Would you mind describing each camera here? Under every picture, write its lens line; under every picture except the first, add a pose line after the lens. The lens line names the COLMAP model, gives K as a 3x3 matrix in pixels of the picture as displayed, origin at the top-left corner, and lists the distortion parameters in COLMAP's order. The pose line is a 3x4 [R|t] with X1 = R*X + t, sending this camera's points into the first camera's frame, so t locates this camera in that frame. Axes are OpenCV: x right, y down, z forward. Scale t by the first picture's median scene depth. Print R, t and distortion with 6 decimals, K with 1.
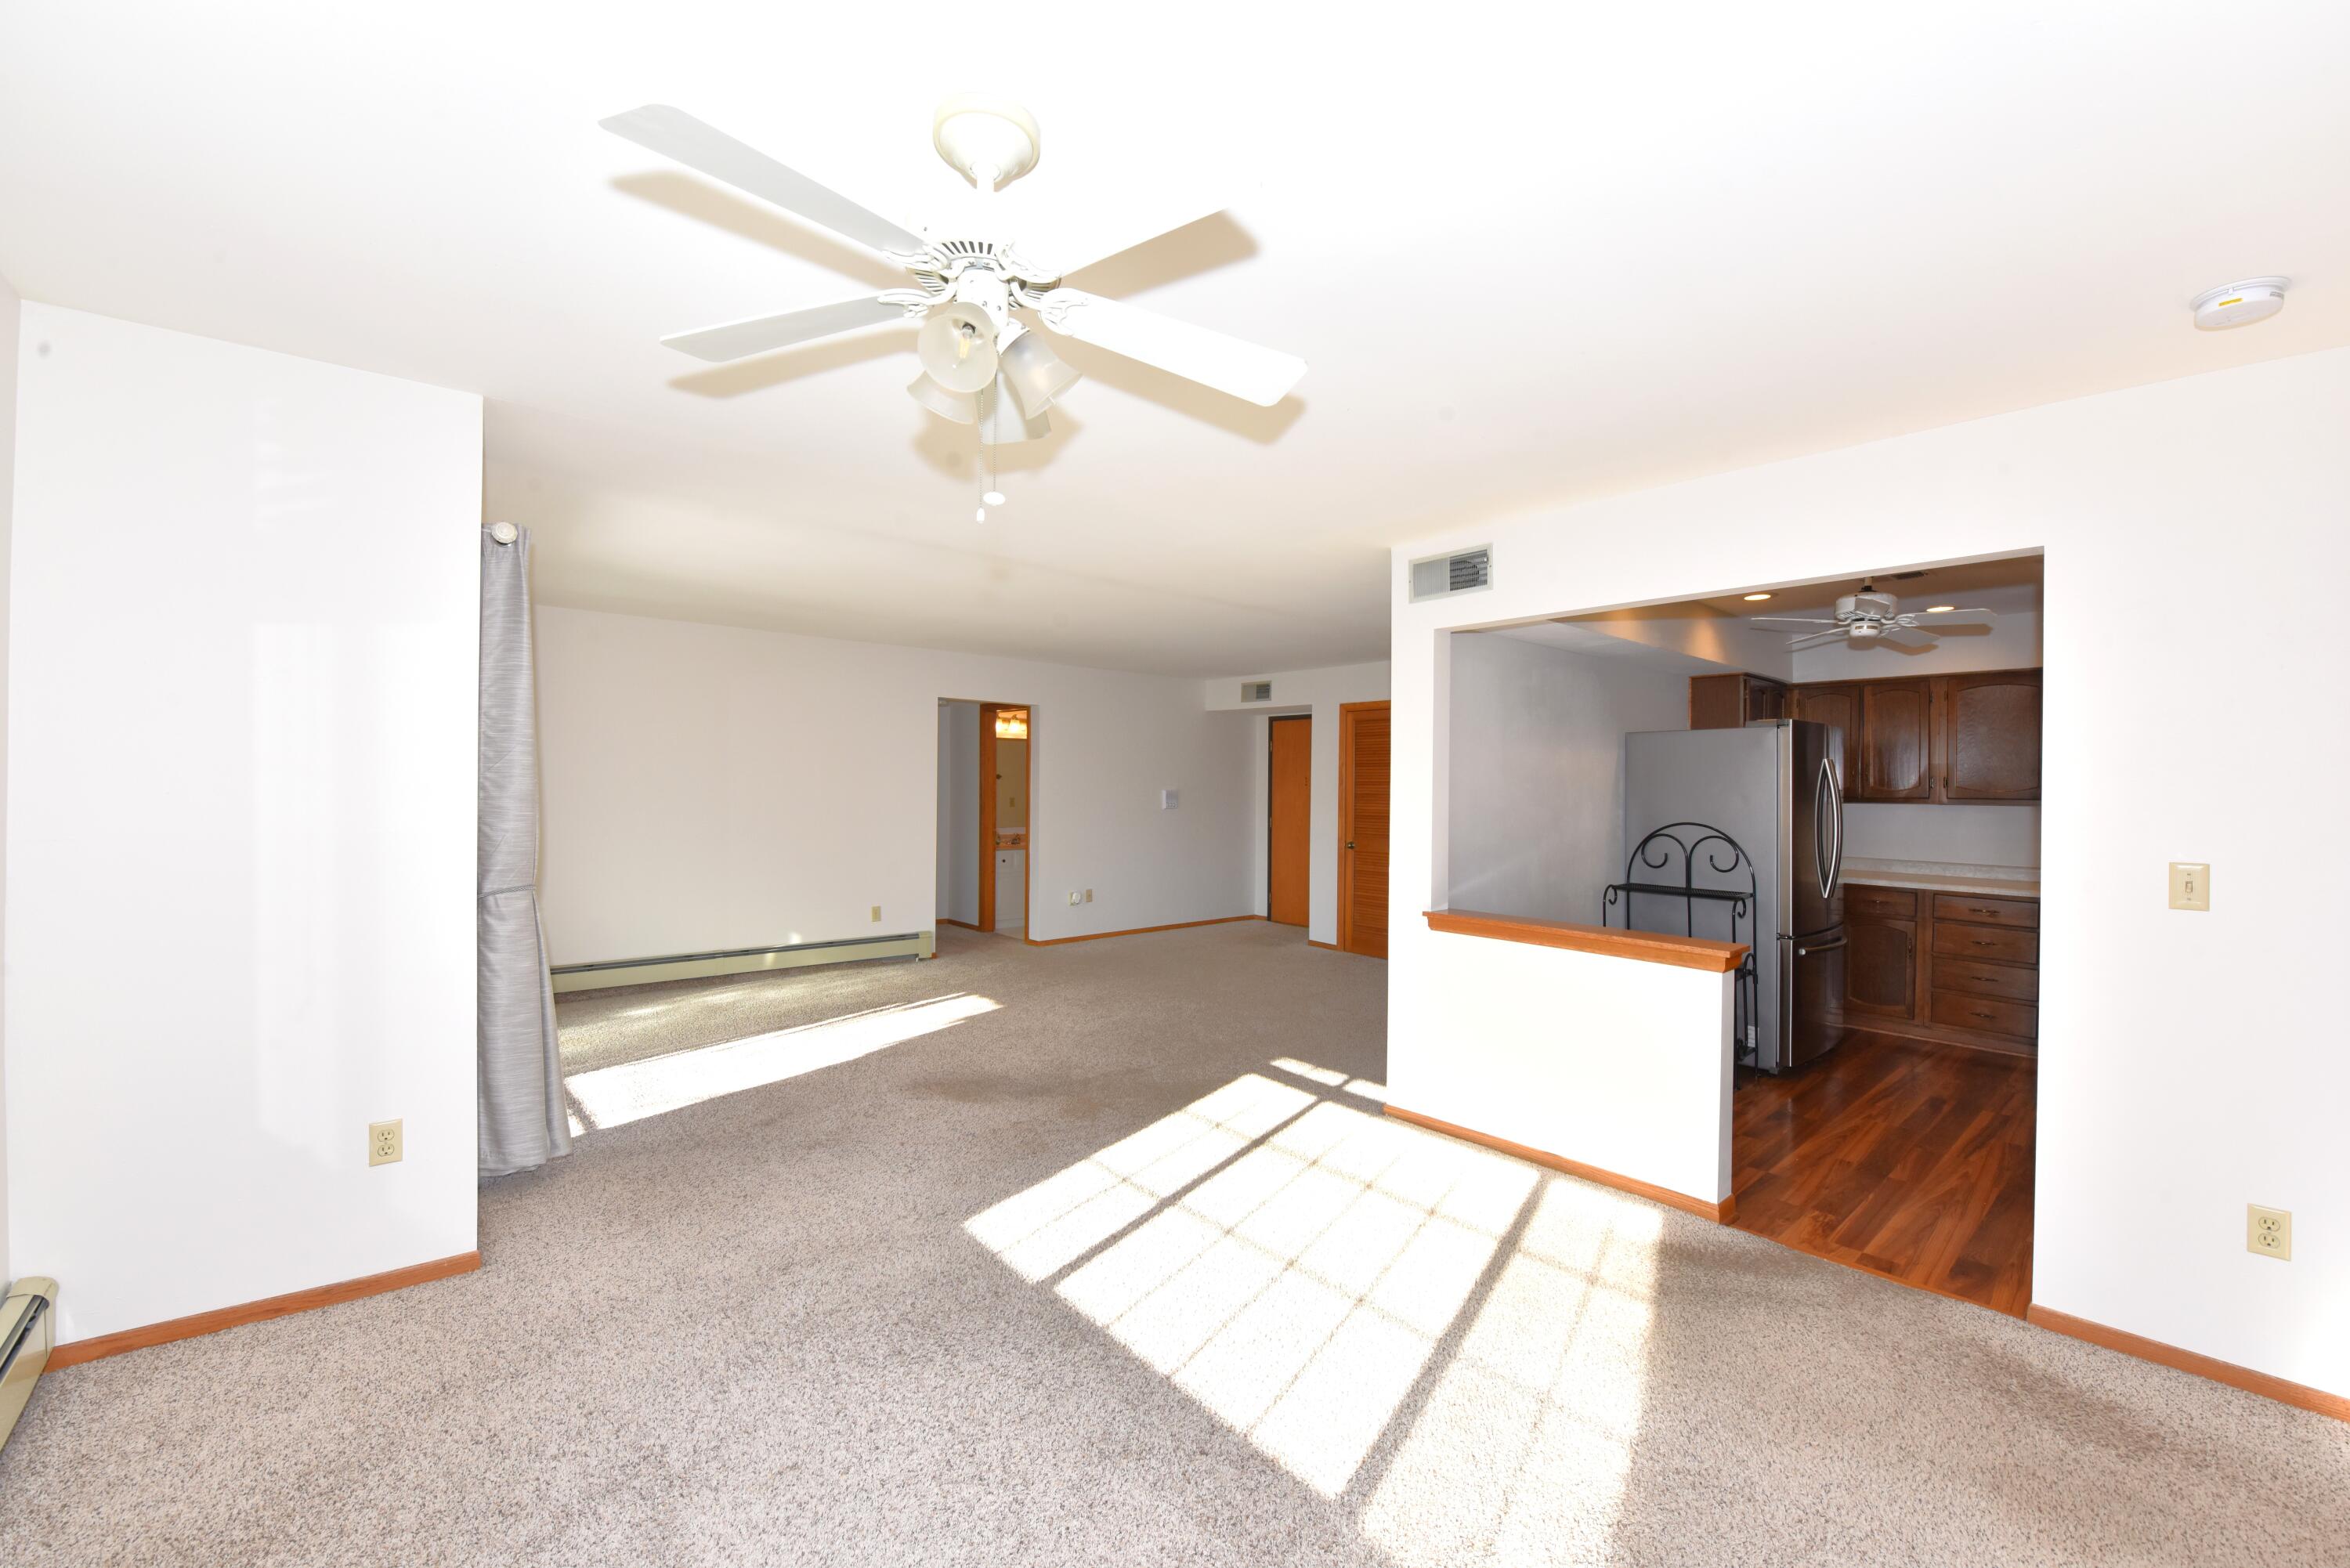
lens RADIAL K [[965.3, 0, 1173.9], [0, 965.3, 787.7], [0, 0, 1]] dist [-0.012979, -0.000886]
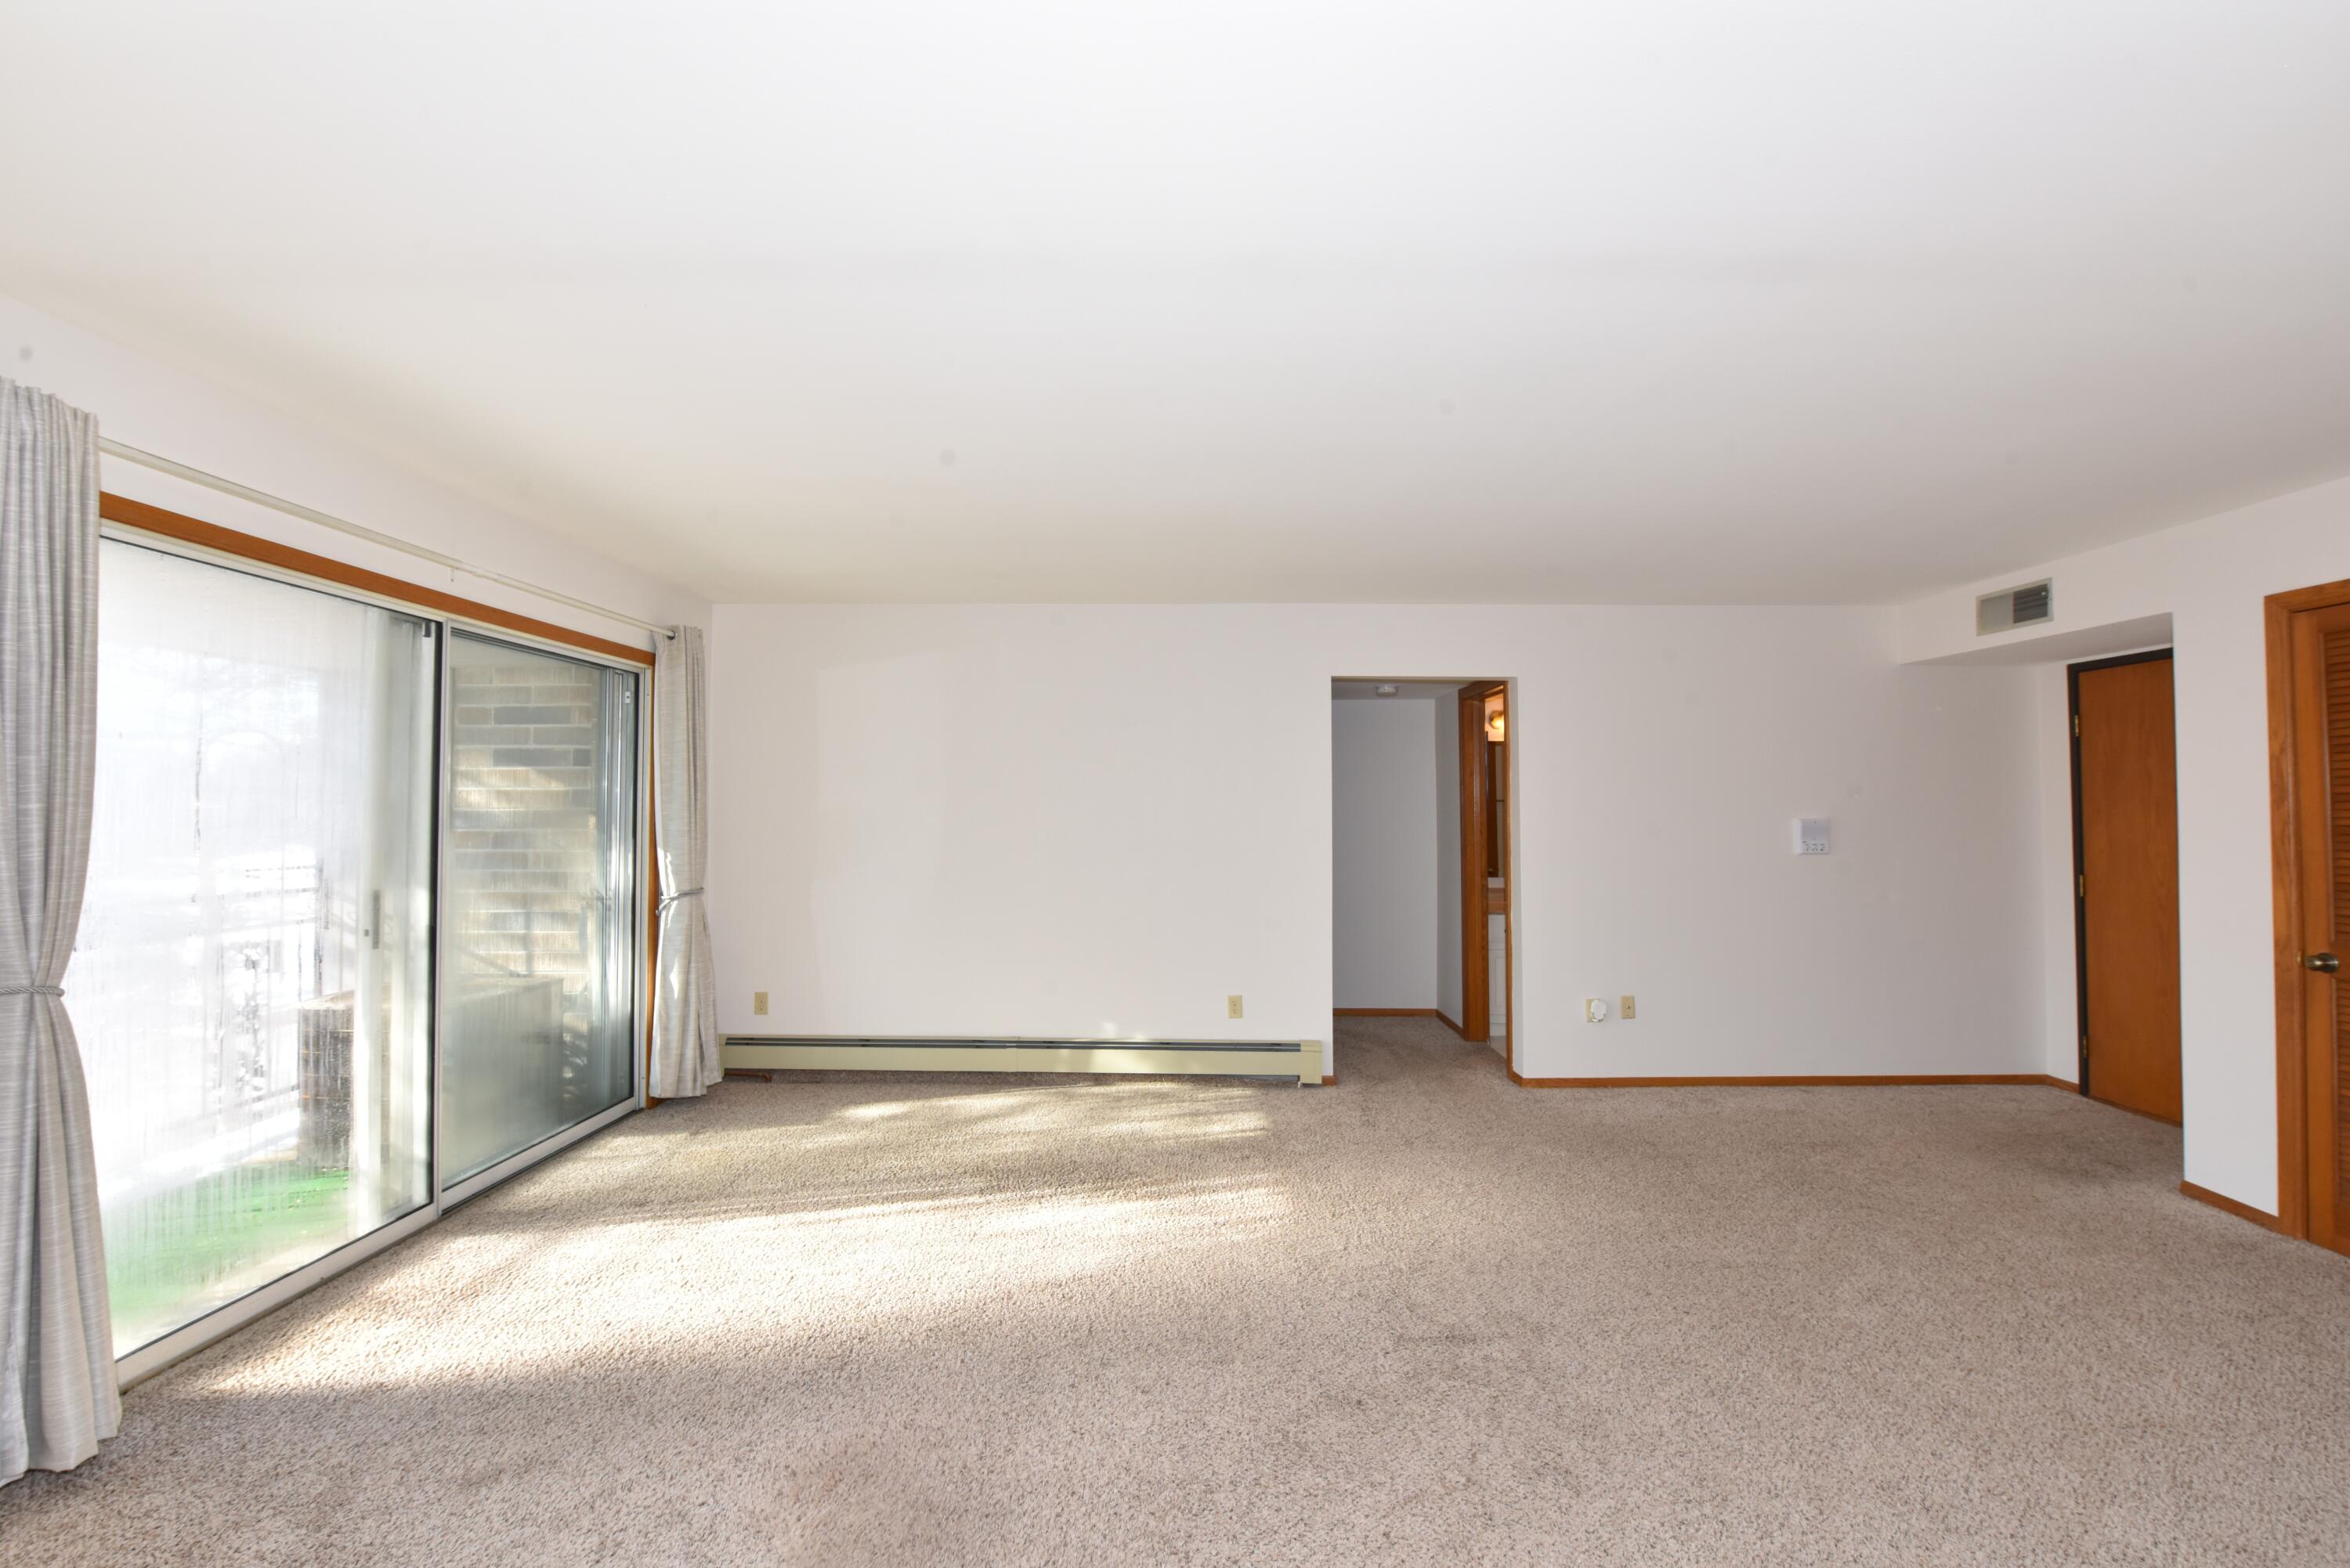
lens RADIAL K [[965.3, 0, 1173.9], [0, 965.3, 787.7], [0, 0, 1]] dist [-0.012979, -0.000886]
pose [[0.746131, -0.025011, -0.665330, 0.094351], [0.004395, 0.999457, -0.032642, 0.000927], [0.665785, 0.021431, 0.745836, 0.415977]]
